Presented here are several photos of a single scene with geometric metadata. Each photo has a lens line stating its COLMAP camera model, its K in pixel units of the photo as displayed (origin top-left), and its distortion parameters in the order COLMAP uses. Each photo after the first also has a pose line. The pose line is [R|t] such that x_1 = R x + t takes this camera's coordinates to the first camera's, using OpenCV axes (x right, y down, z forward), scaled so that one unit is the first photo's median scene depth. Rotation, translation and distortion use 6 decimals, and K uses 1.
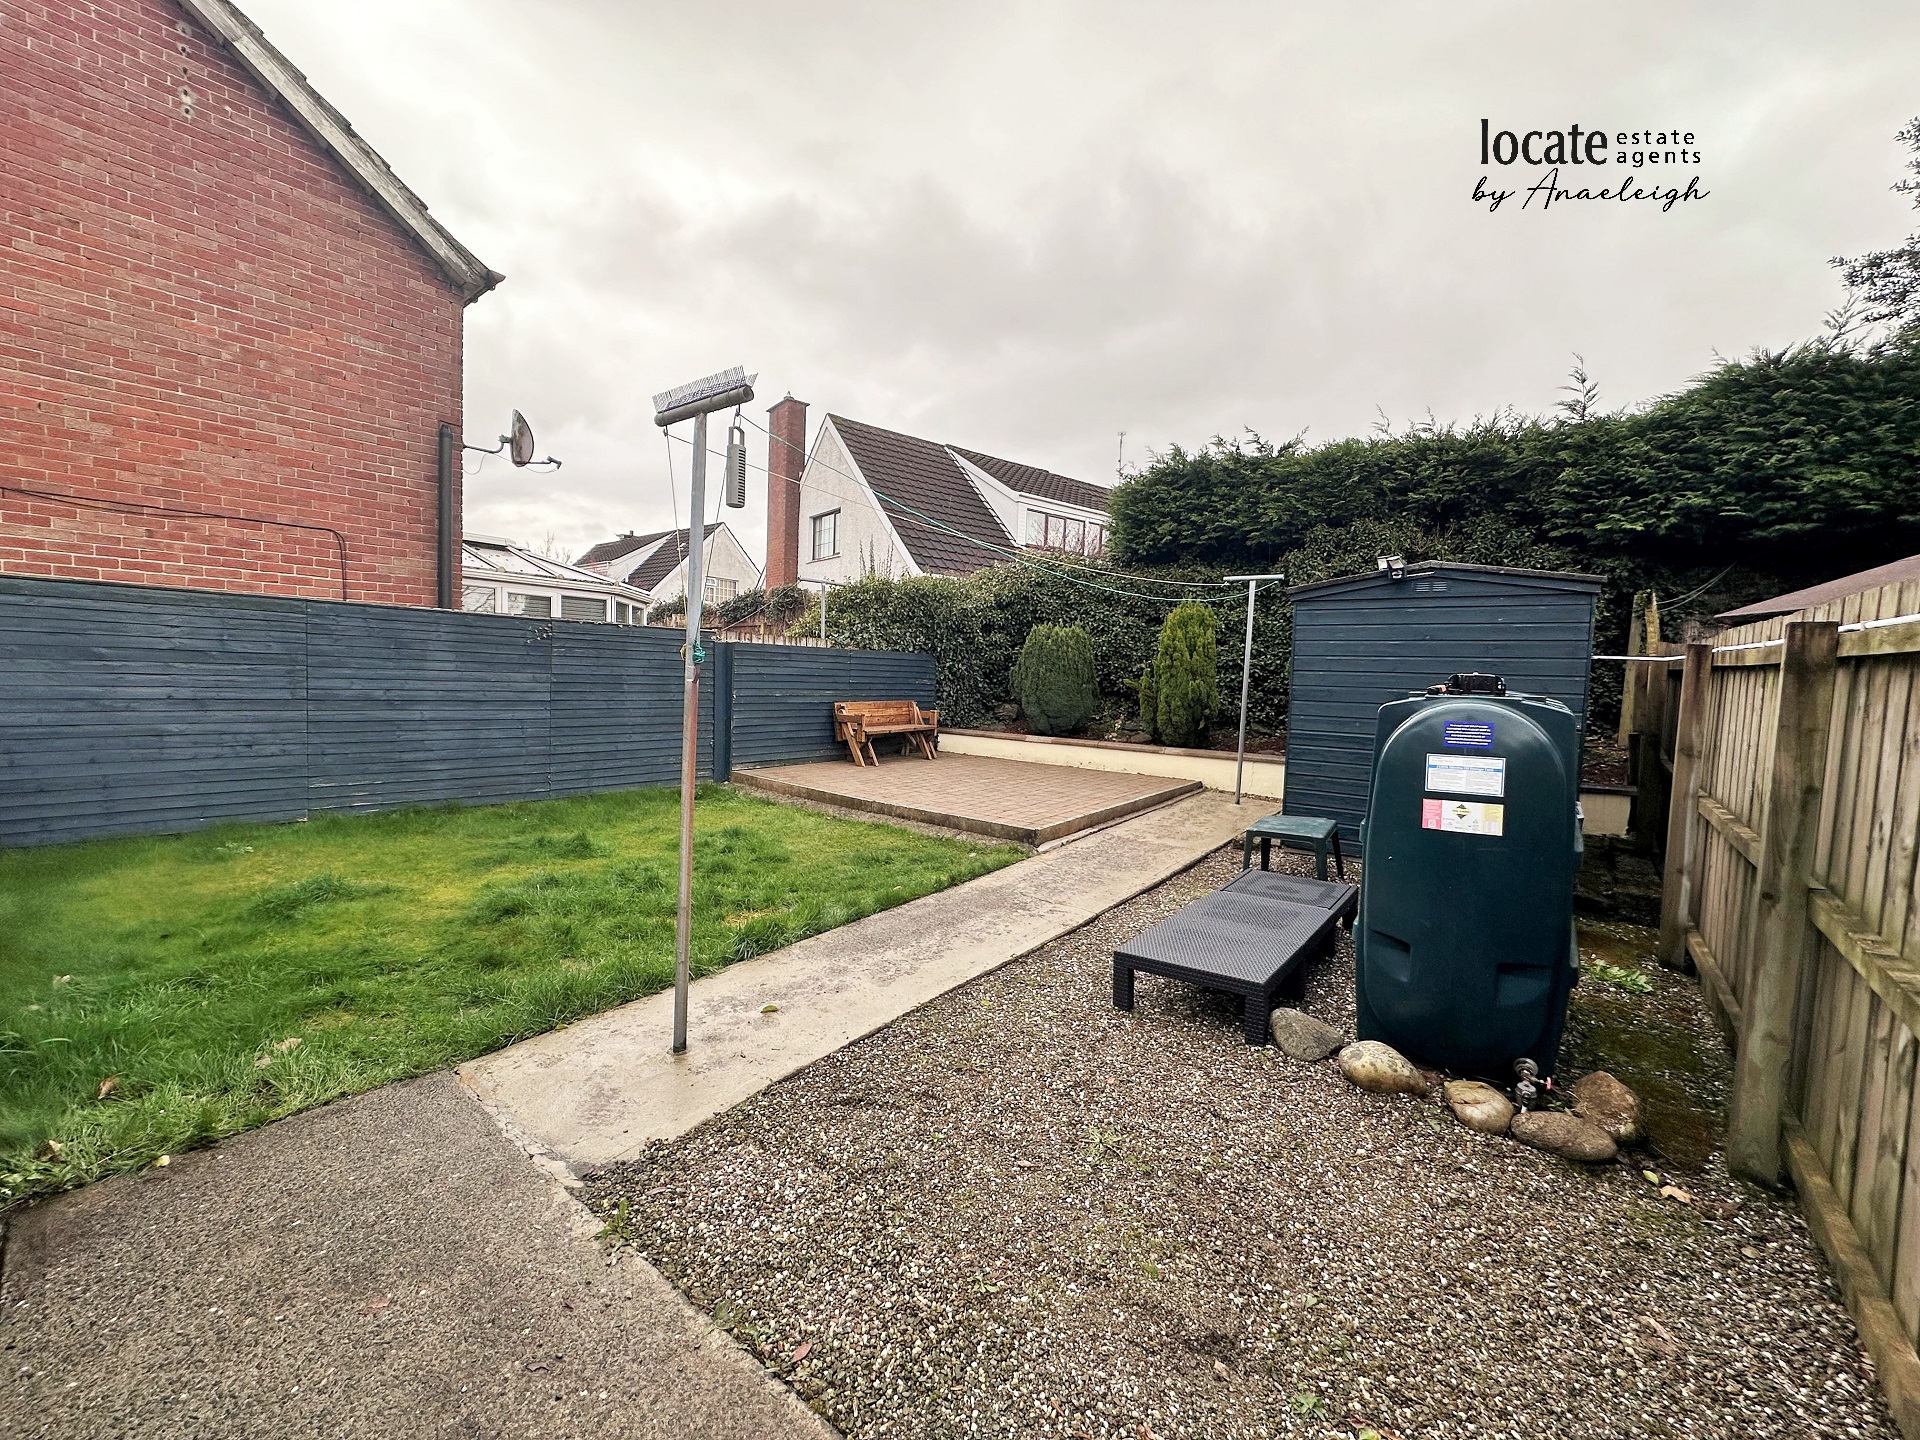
lens RADIAL K [[760.9, 0, 957.8], [0, 760.9, 719.0], [0, 0, 1]] dist [-0.002248, -0.000435]
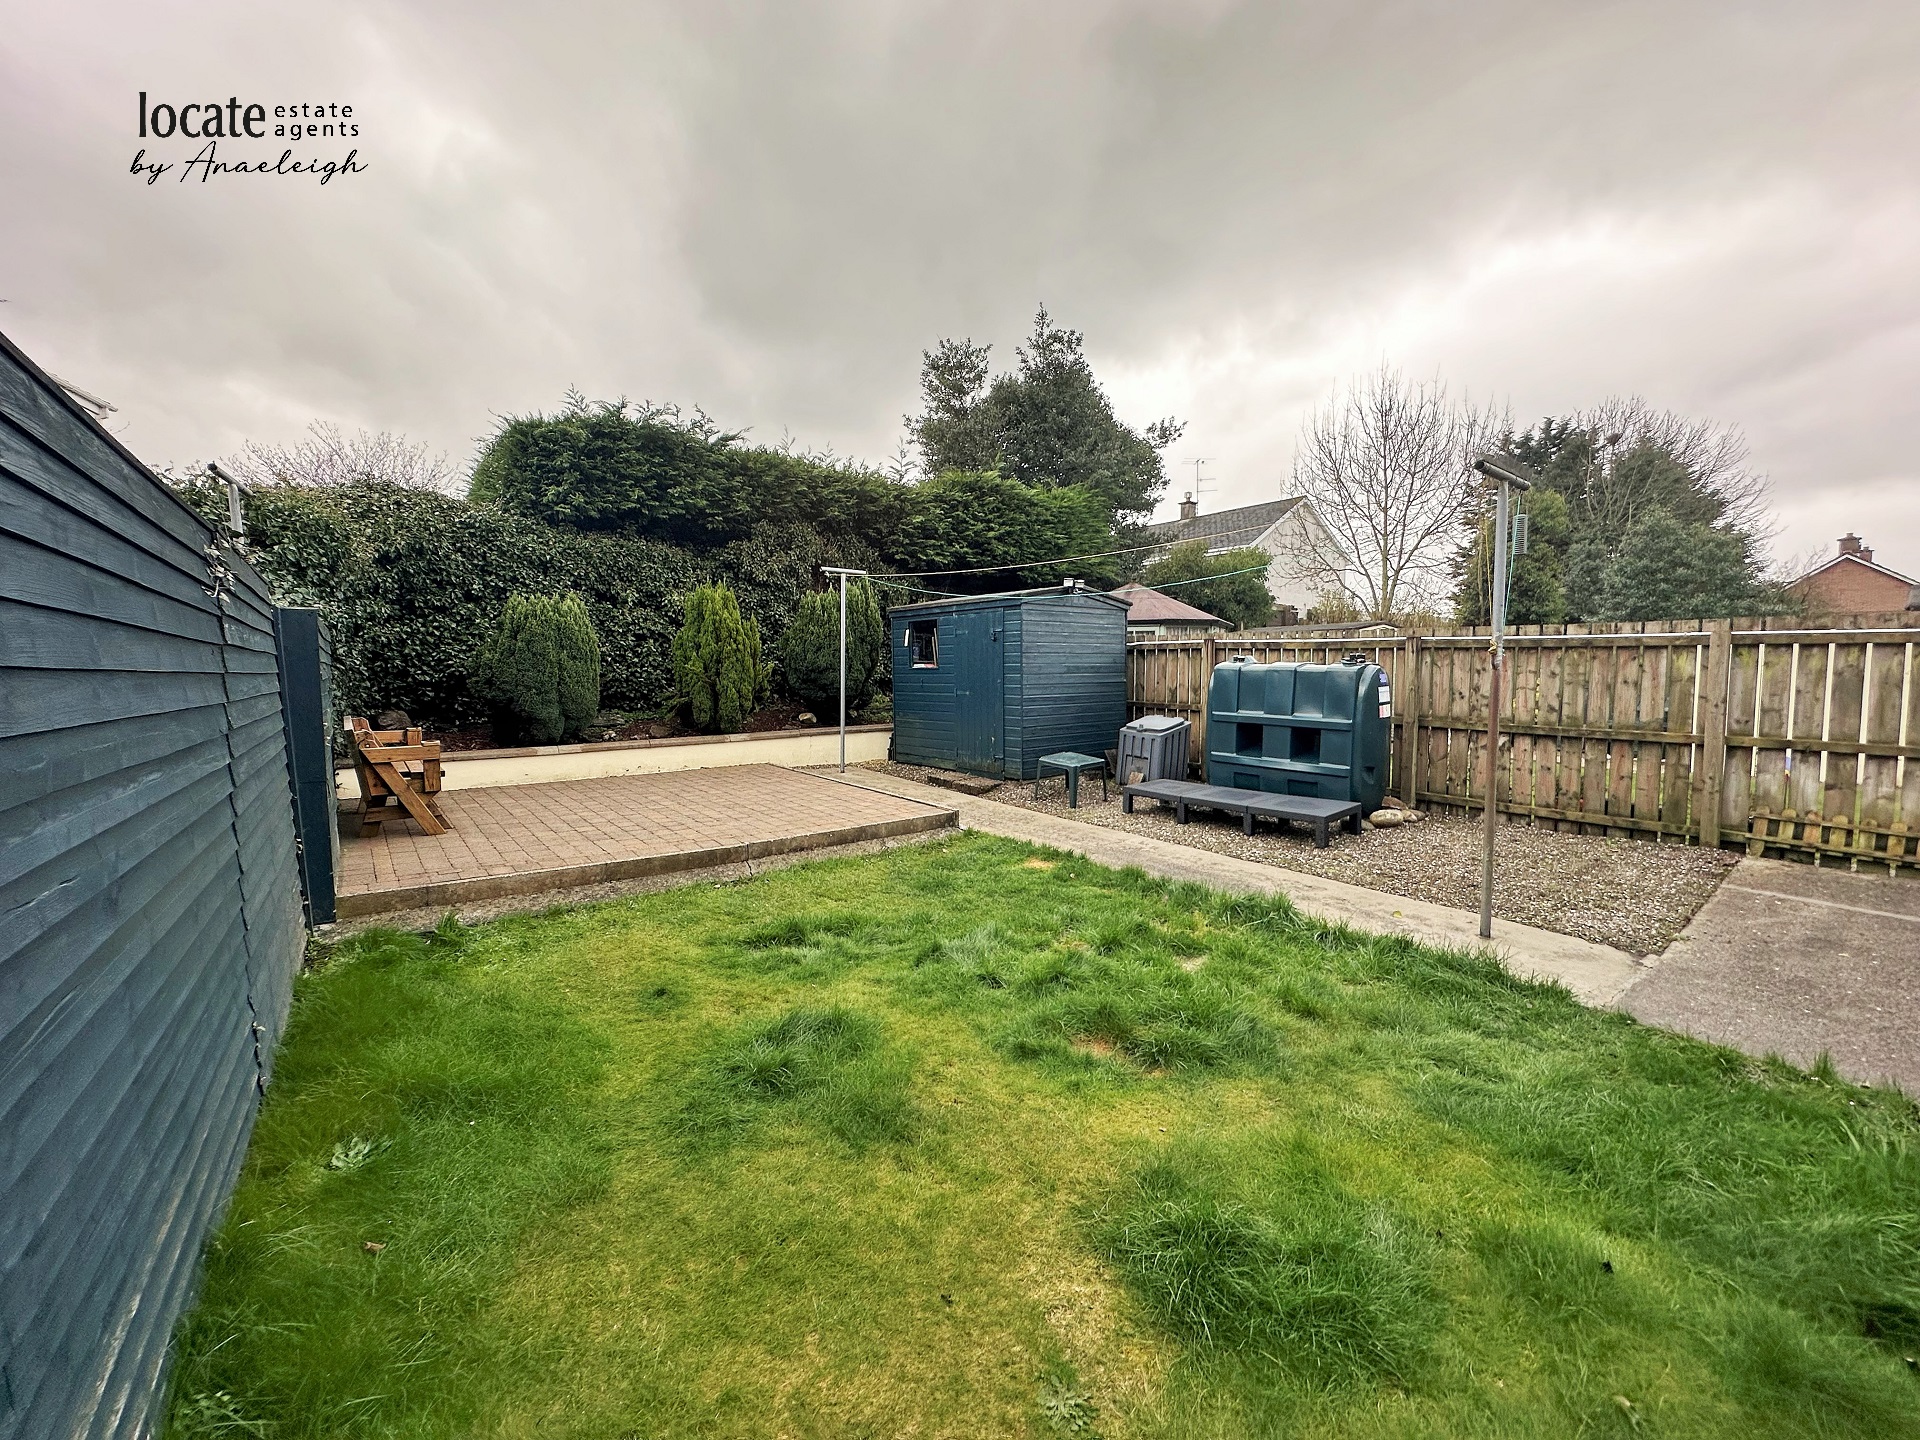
lens RADIAL K [[760.9, 0, 957.3], [0, 760.9, 728.2], [0, 0, 1]] dist [-0.002248, -0.000435]
pose [[0.239477, -0.113304, 0.964268, -0.673091], [0.072116, 0.992500, 0.098711, -0.052682], [-0.968220, 0.045900, 0.245852, 0.561506]]
